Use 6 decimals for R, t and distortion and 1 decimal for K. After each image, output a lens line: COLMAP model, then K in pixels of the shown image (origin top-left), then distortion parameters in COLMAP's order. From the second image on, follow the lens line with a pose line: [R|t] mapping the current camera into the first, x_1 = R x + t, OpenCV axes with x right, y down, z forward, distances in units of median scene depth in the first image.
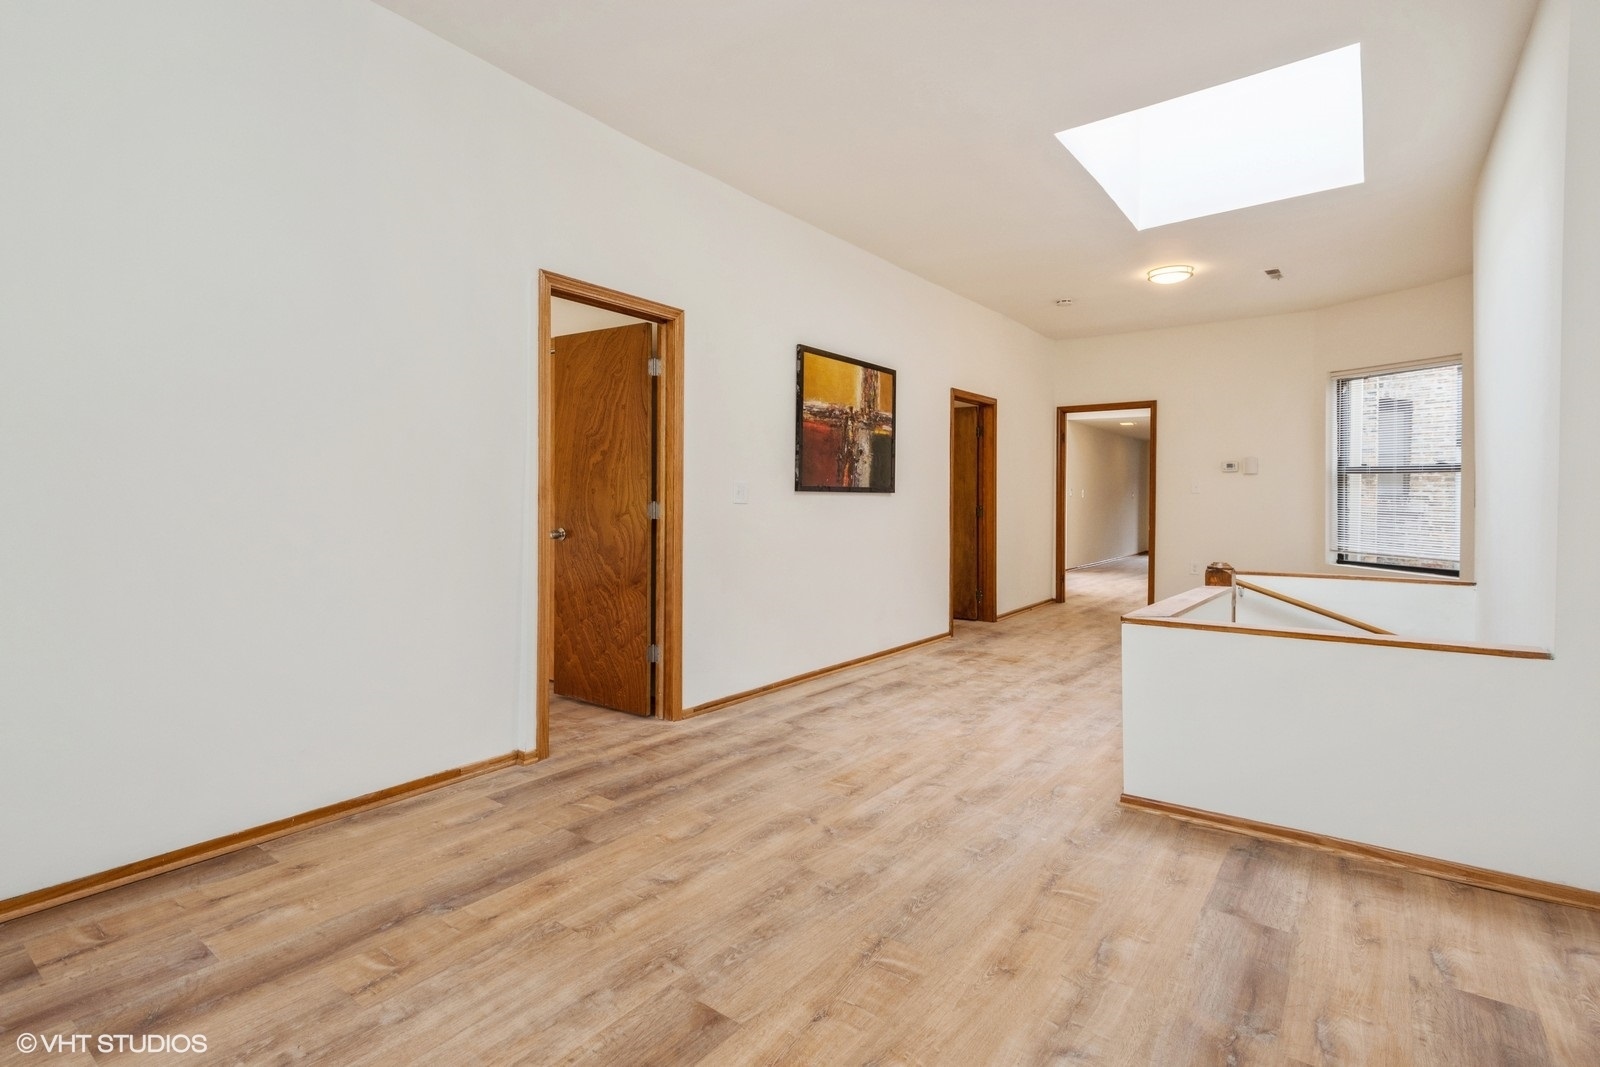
lens RADIAL K [[714.7, 0, 797.4], [0, 714.7, 504.1], [0, 0, 1]] dist [0.031525, -0.015834]
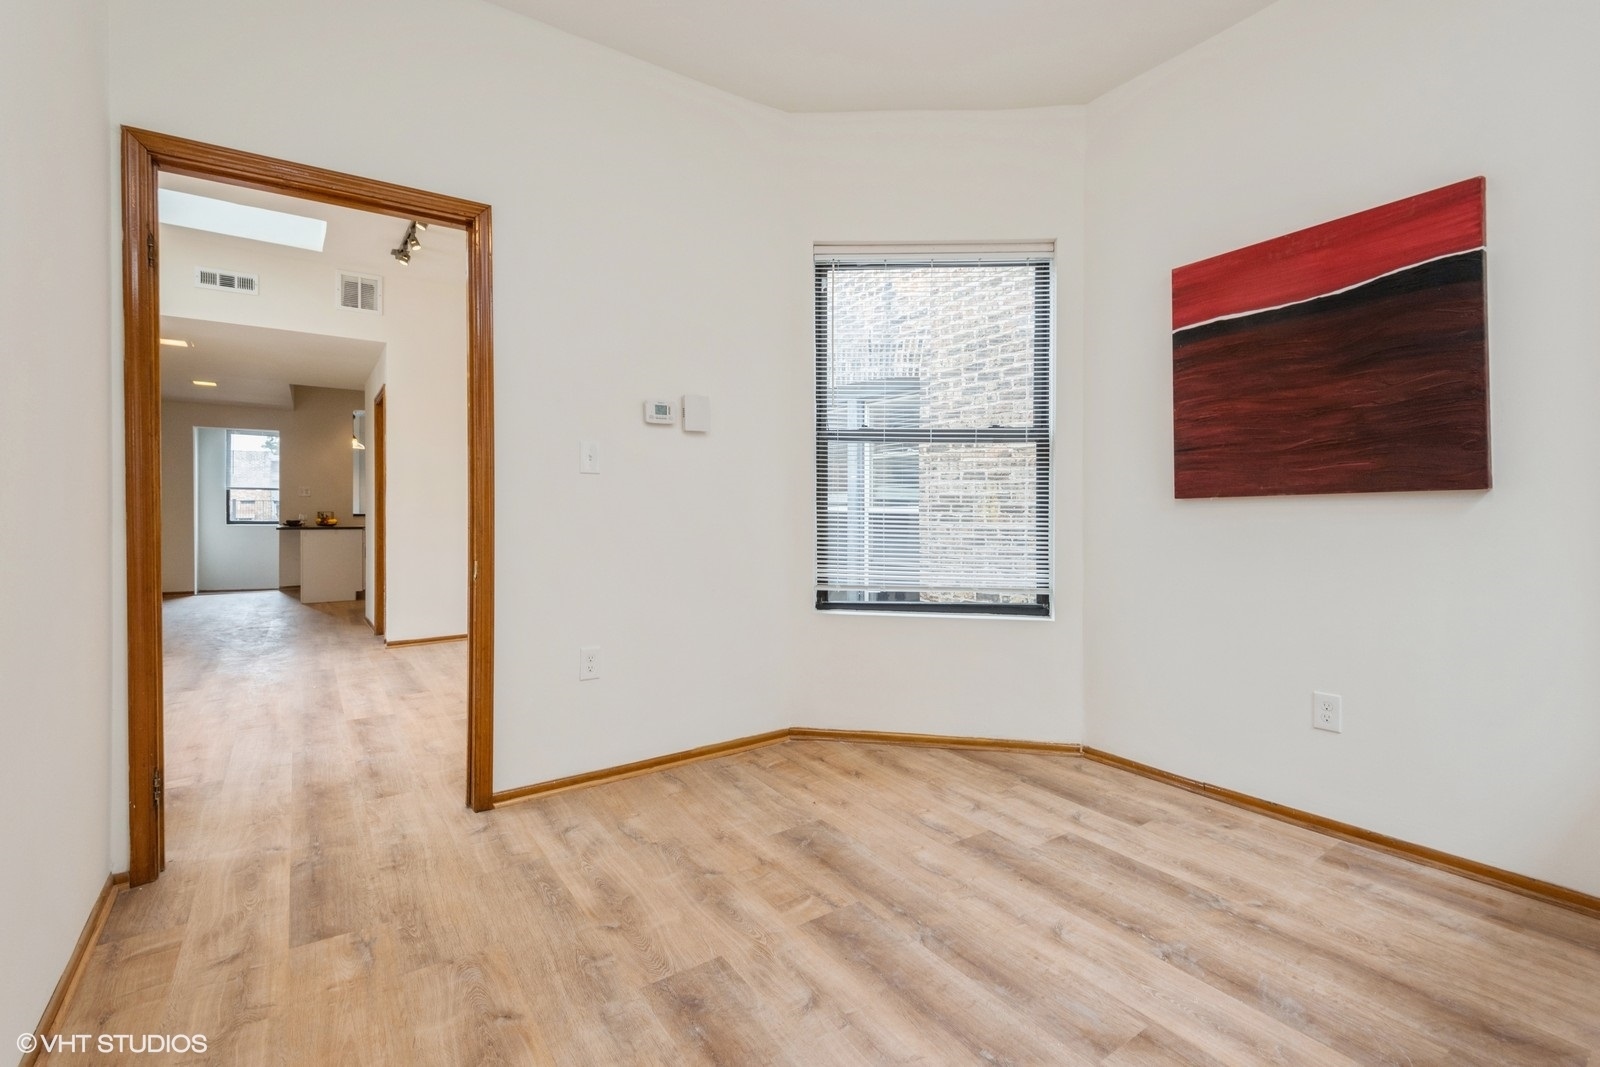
lens RADIAL K [[714.7, 0, 797.4], [0, 714.7, 504.1], [0, 0, 1]] dist [0.031525, -0.015834]
pose [[0.409014, -0.012794, 0.912438, 0.263549], [0.011386, 0.999895, 0.008916, -0.000514], [-0.912457, 0.006742, 0.409117, 0.801644]]
